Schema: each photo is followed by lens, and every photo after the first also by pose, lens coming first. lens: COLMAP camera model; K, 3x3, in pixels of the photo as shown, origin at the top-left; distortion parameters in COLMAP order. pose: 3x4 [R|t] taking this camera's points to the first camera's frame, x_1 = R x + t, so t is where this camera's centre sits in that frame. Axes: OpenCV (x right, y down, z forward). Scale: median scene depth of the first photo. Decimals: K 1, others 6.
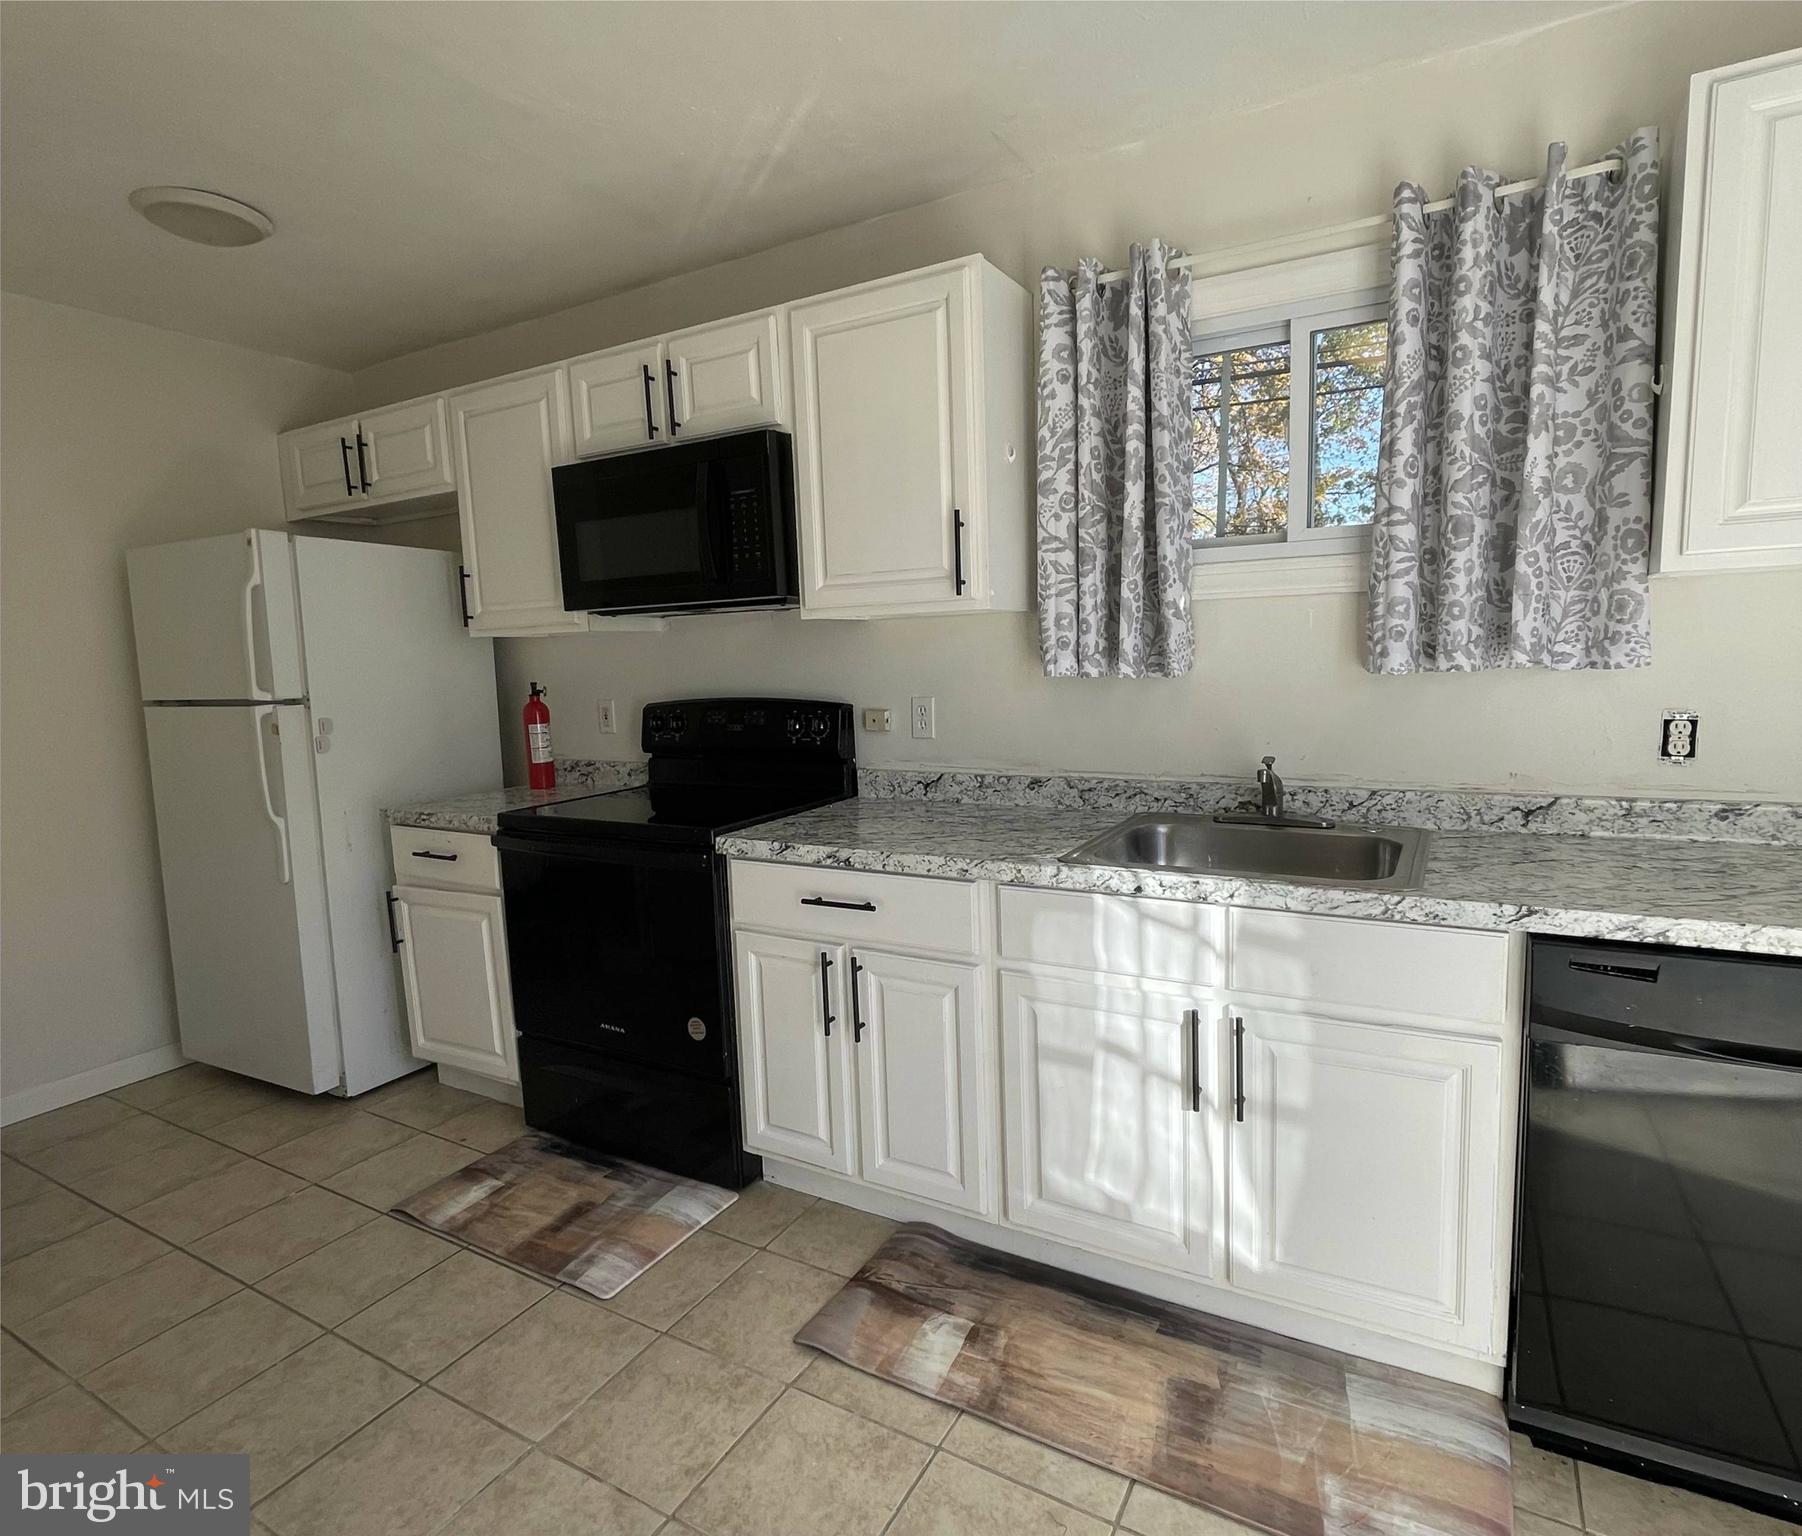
lens RADIAL K [[976.7, 0, 919.1], [0, 976.7, 770.8], [0, 0, 1]] dist [0.003184, -0.006888]
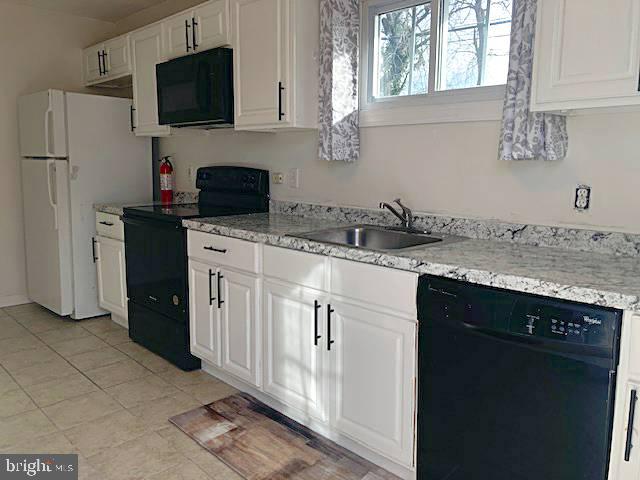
lens RADIAL K [[524.1, 0, 317.7], [0, 524.1, 232.3], [0, 0, 1]] dist [0.051303, -0.060969]
pose [[0.954775, 0.080900, -0.286112, 0.476706], [-0.076126, 0.996711, 0.027790, 0.037625], [0.287419, -0.004752, 0.957793, -0.140276]]
